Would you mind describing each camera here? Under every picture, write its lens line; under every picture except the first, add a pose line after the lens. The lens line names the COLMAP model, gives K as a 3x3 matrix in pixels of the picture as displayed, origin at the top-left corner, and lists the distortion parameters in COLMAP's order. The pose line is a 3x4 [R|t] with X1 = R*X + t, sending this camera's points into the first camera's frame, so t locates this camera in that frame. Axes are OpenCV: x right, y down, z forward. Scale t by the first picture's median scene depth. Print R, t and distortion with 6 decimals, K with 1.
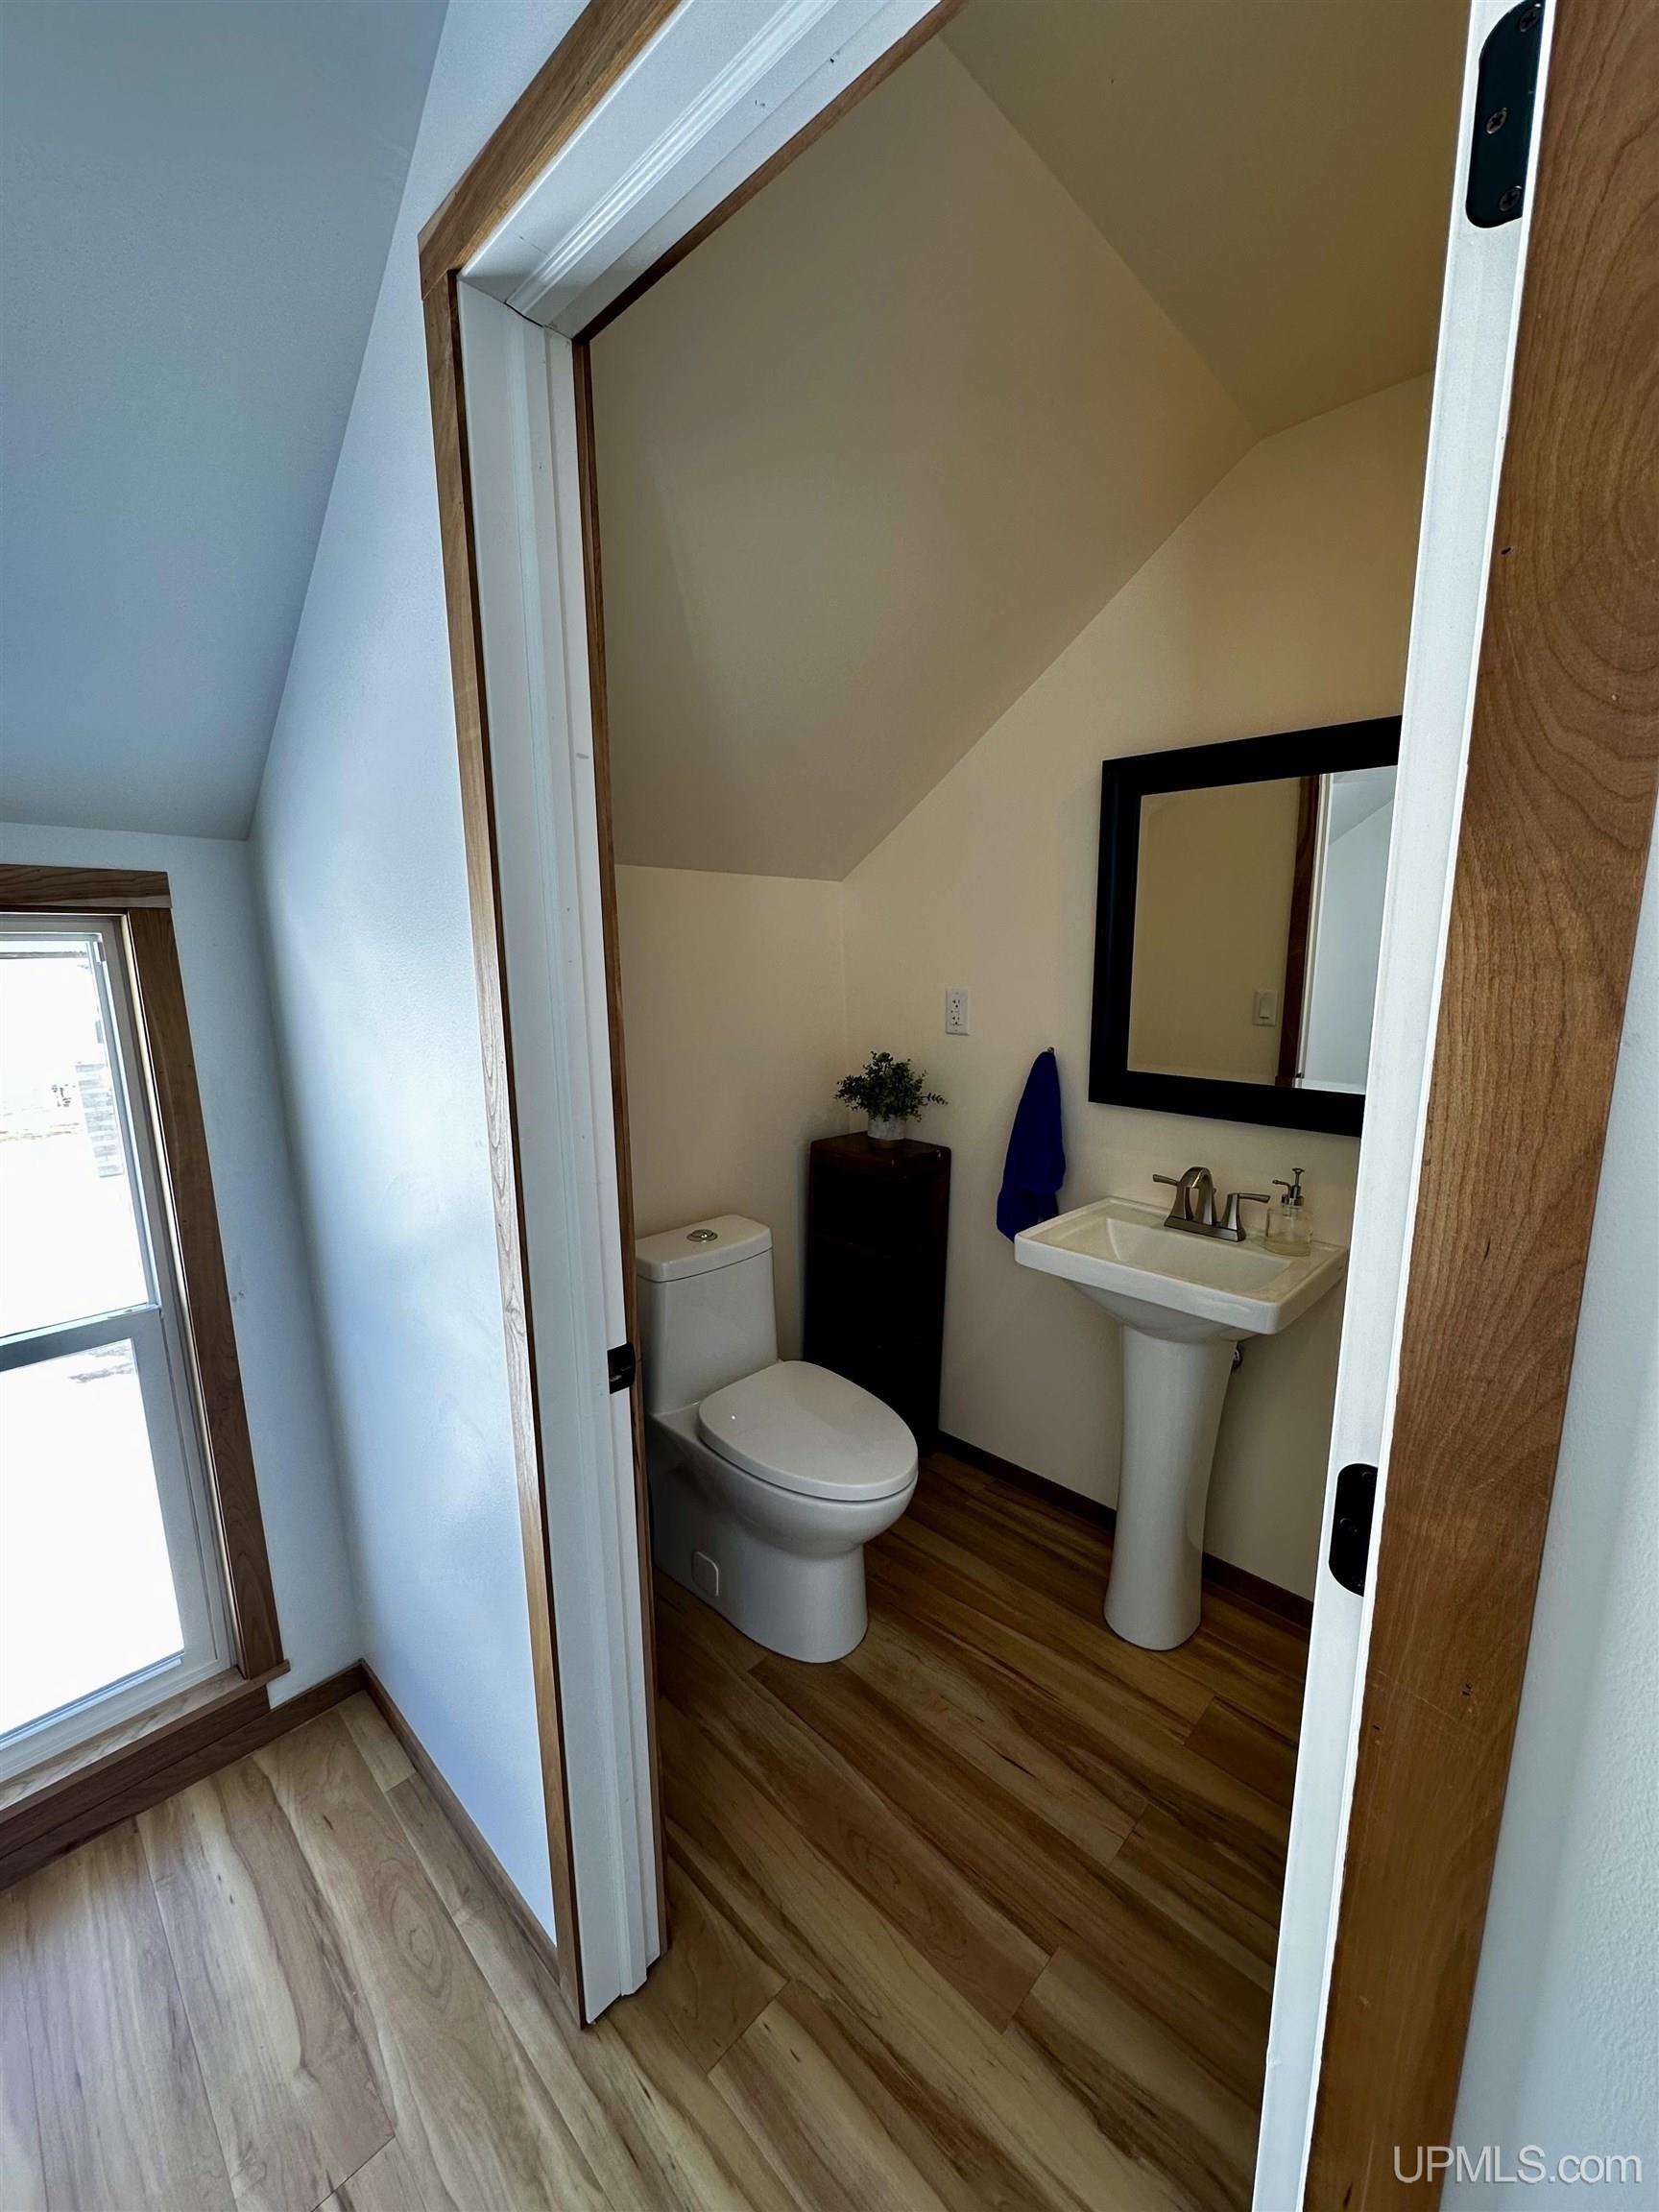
lens RADIAL K [[881.2, 0, 829.2], [0, 881.2, 1107.5], [0, 0, 1]] dist [-0.002602, 0.001053]
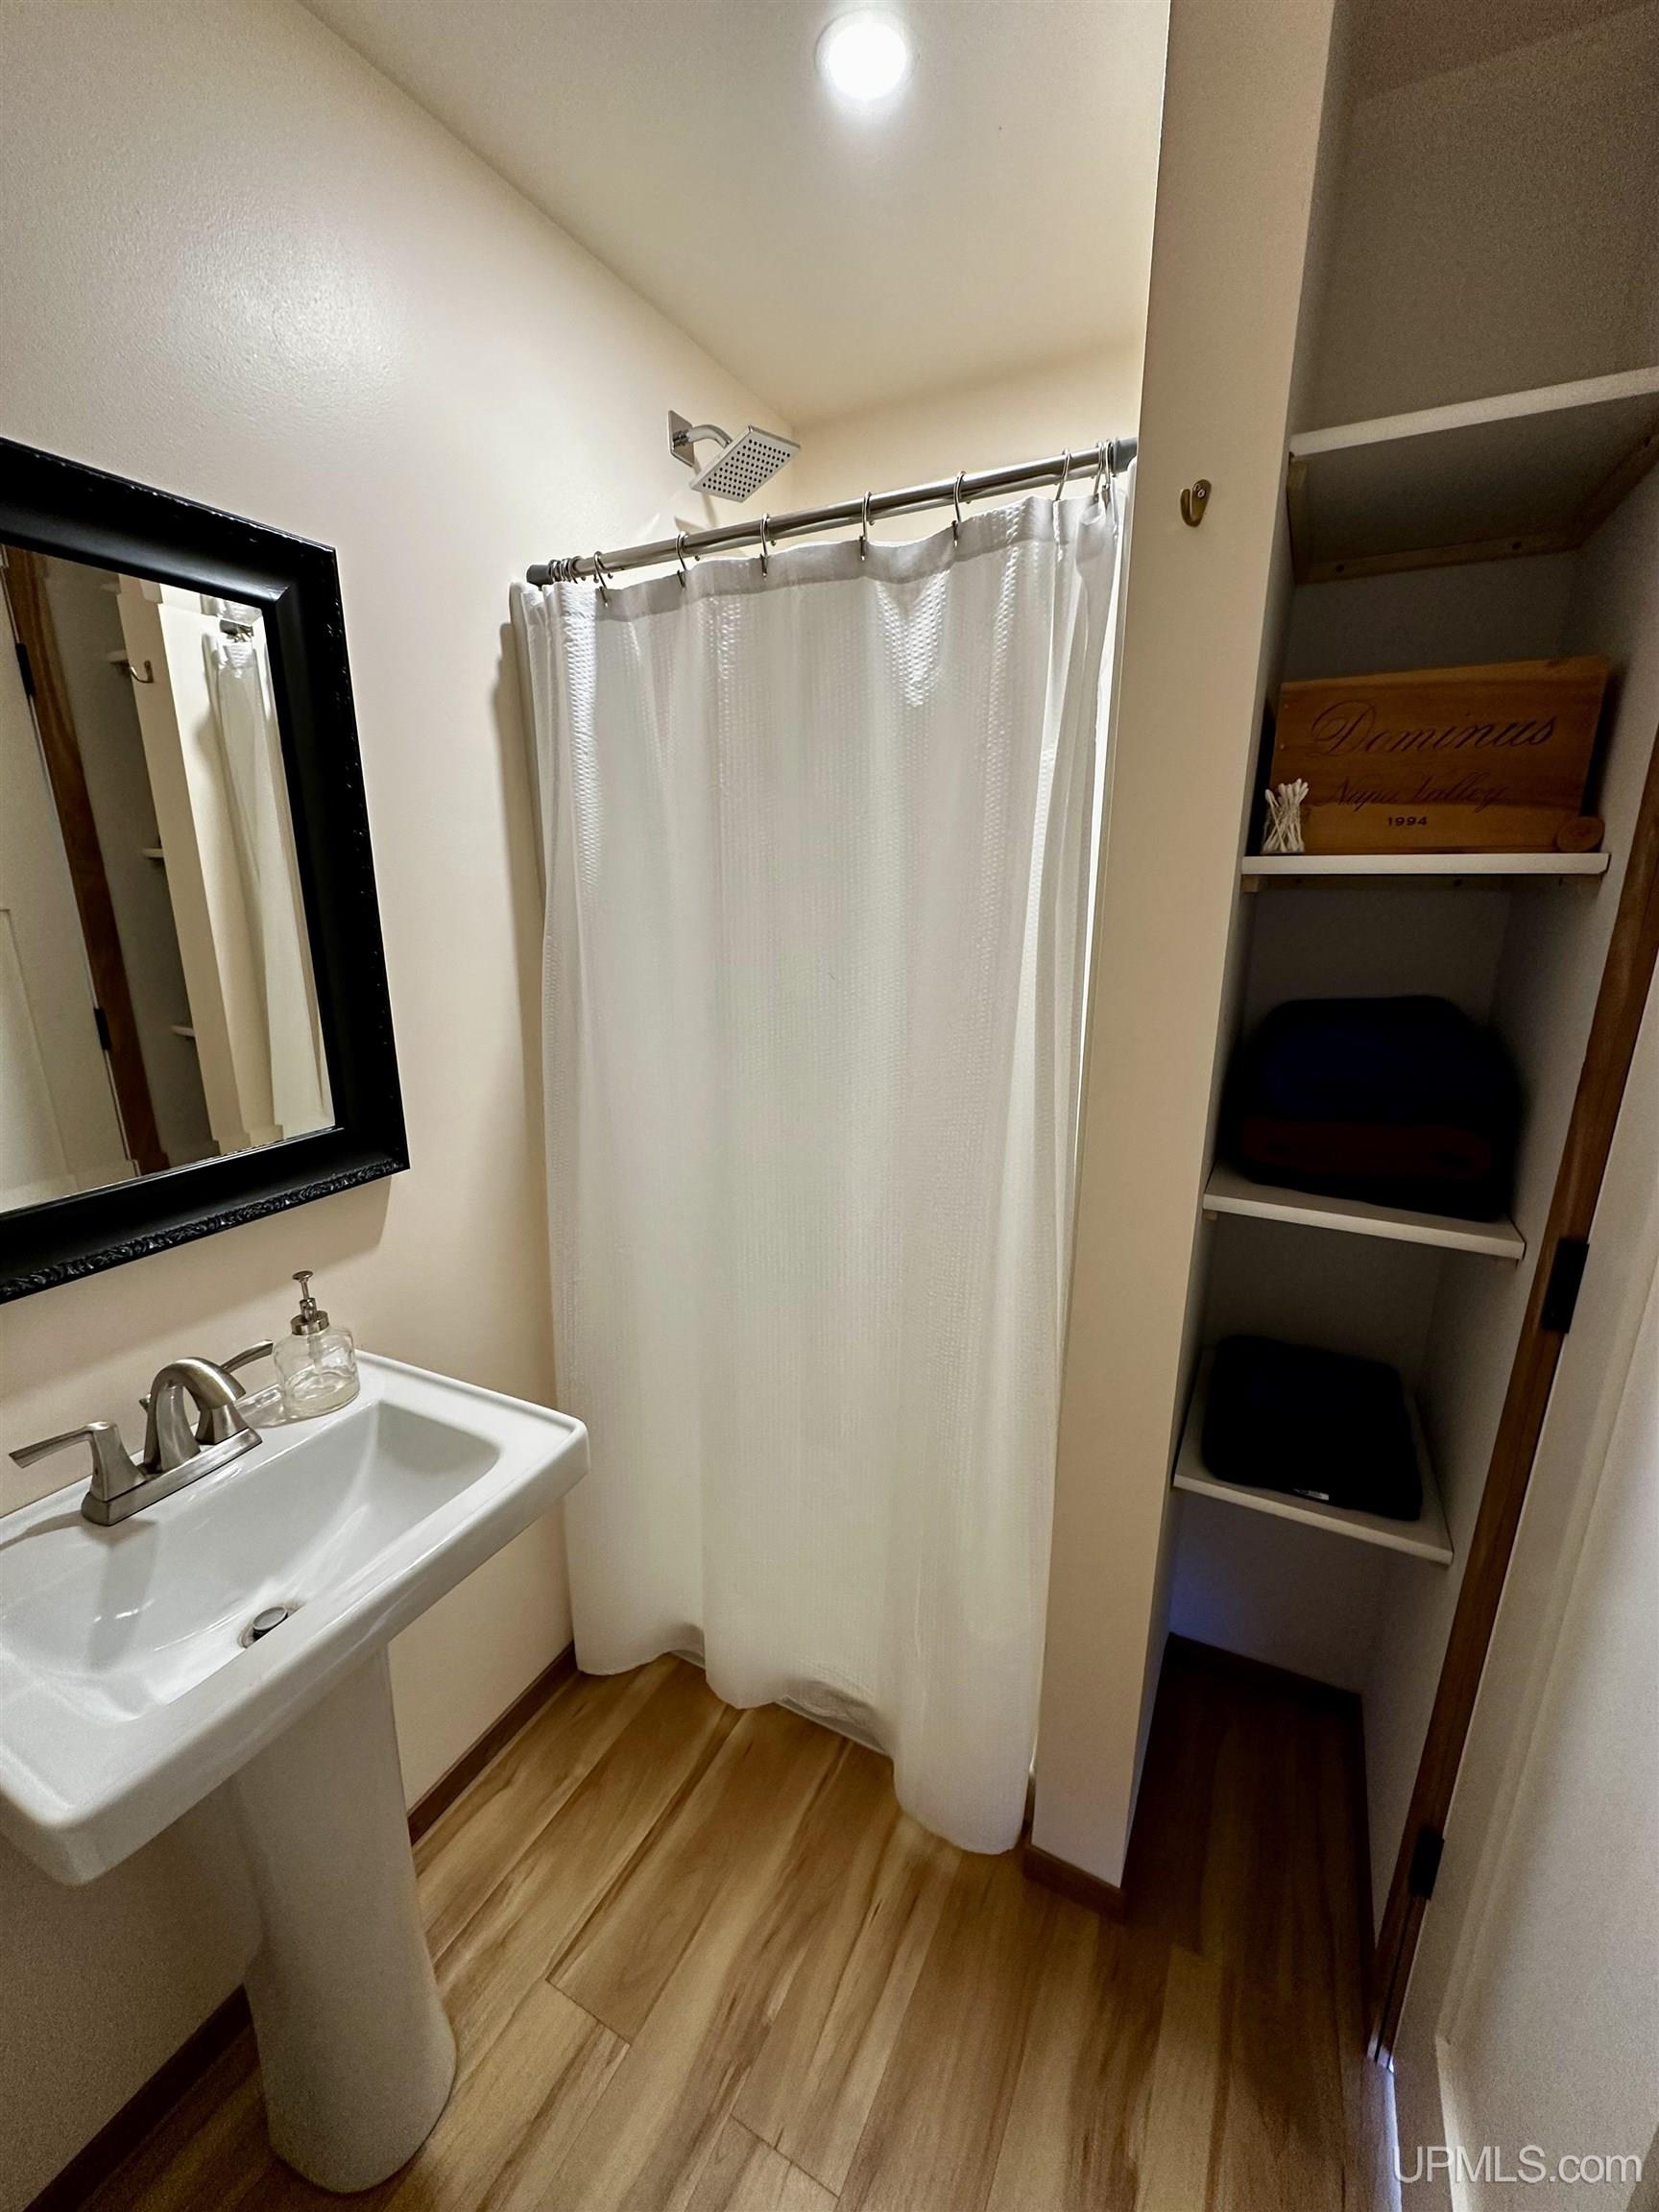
lens RADIAL K [[881.2, 0, 823.4], [0, 881.2, 1102.4], [0, 0, 1]] dist [-0.002602, 0.001053]
pose [[-0.276184, -0.229757, 0.933239, -0.137704], [0.178591, 0.941827, 0.284724, -0.178895], [-0.944366, 0.245304, -0.219085, 0.879207]]
